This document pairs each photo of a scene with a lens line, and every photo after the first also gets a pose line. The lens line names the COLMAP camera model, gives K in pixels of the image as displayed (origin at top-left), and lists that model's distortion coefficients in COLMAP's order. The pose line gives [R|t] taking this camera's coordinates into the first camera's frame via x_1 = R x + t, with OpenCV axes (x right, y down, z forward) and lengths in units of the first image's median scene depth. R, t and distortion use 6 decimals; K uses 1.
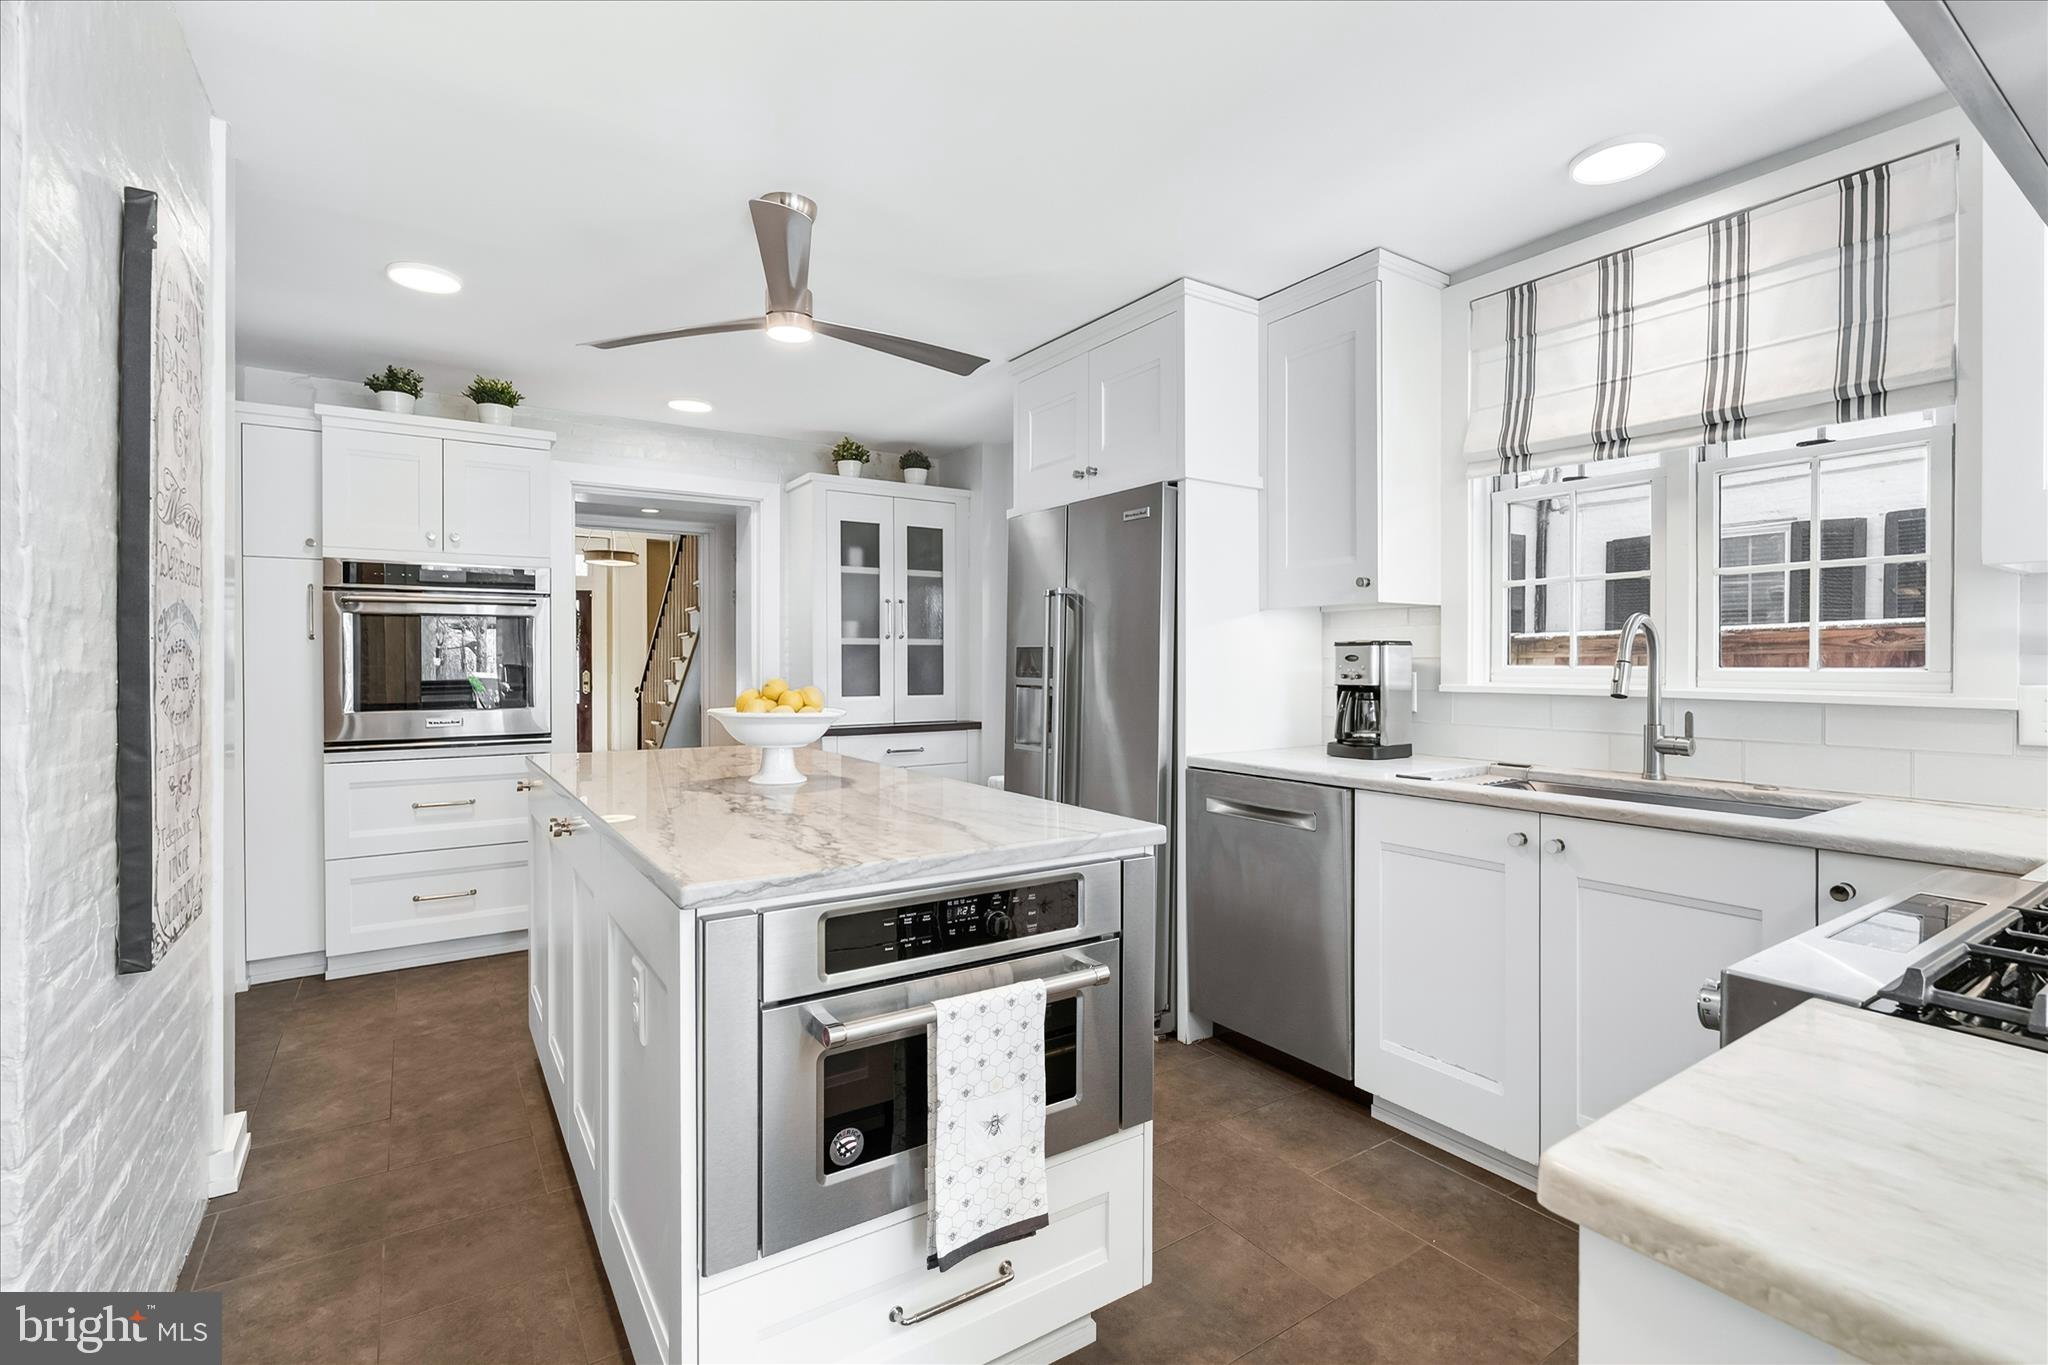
lens RADIAL K [[927.3, 0, 1027.5], [0, 927.3, 676.3], [0, 0, 1]] dist [-0.001673, -0.000058]
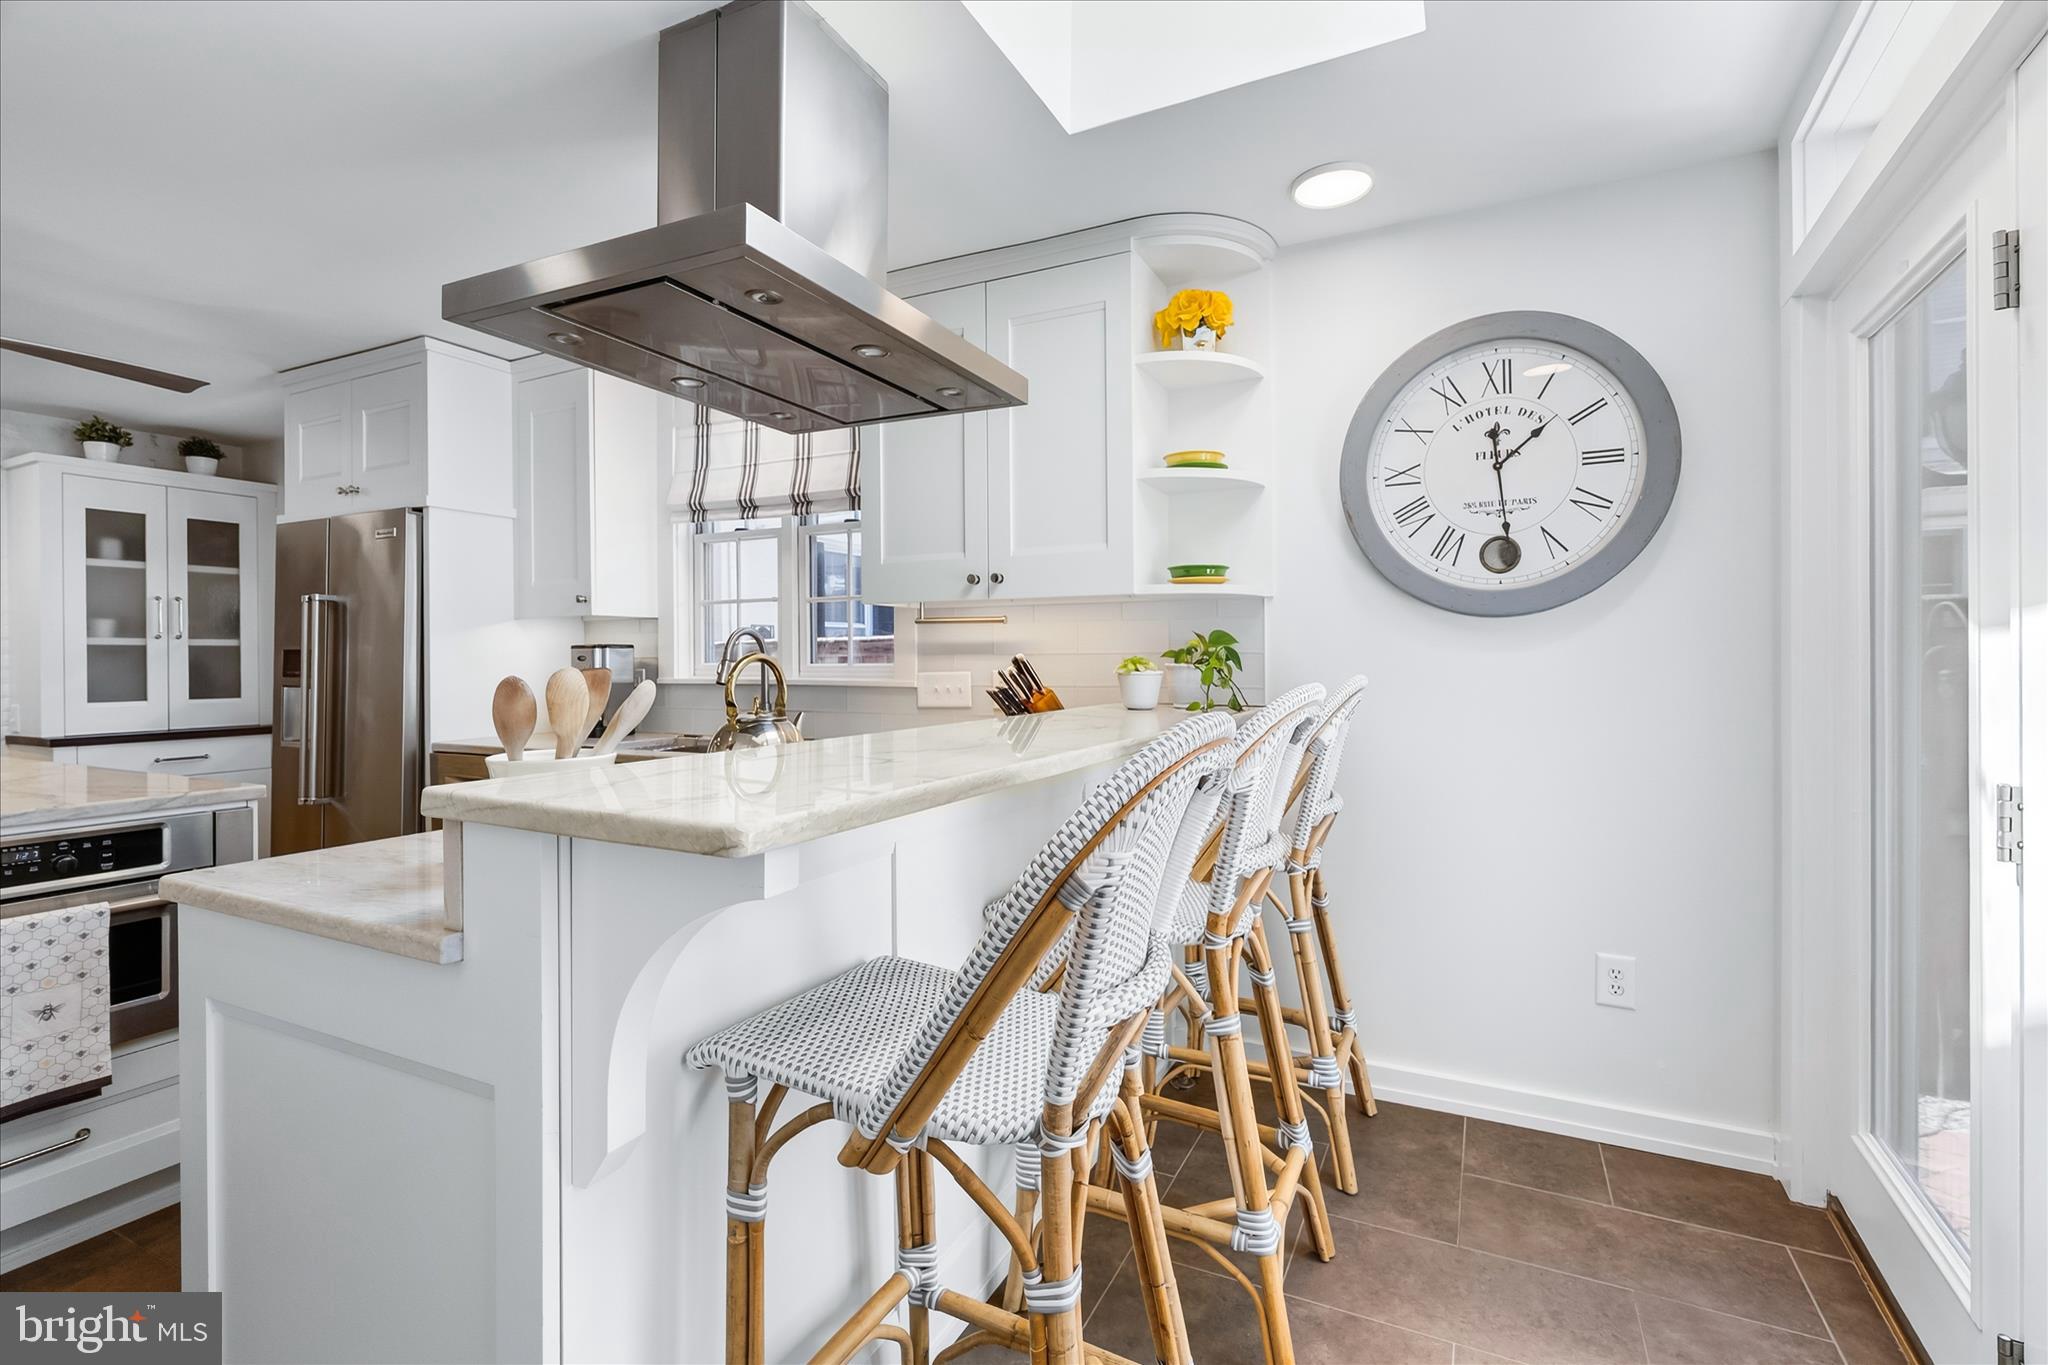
lens RADIAL K [[927.3, 0, 1031.5], [0, 927.3, 667.6], [0, 0, 1]] dist [-0.001673, -0.000058]
pose [[0.868401, -0.008772, 0.495785, 0.164155], [0.013275, 0.999896, -0.005560, 0.005469], [-0.495685, 0.011410, 0.868427, -0.260500]]
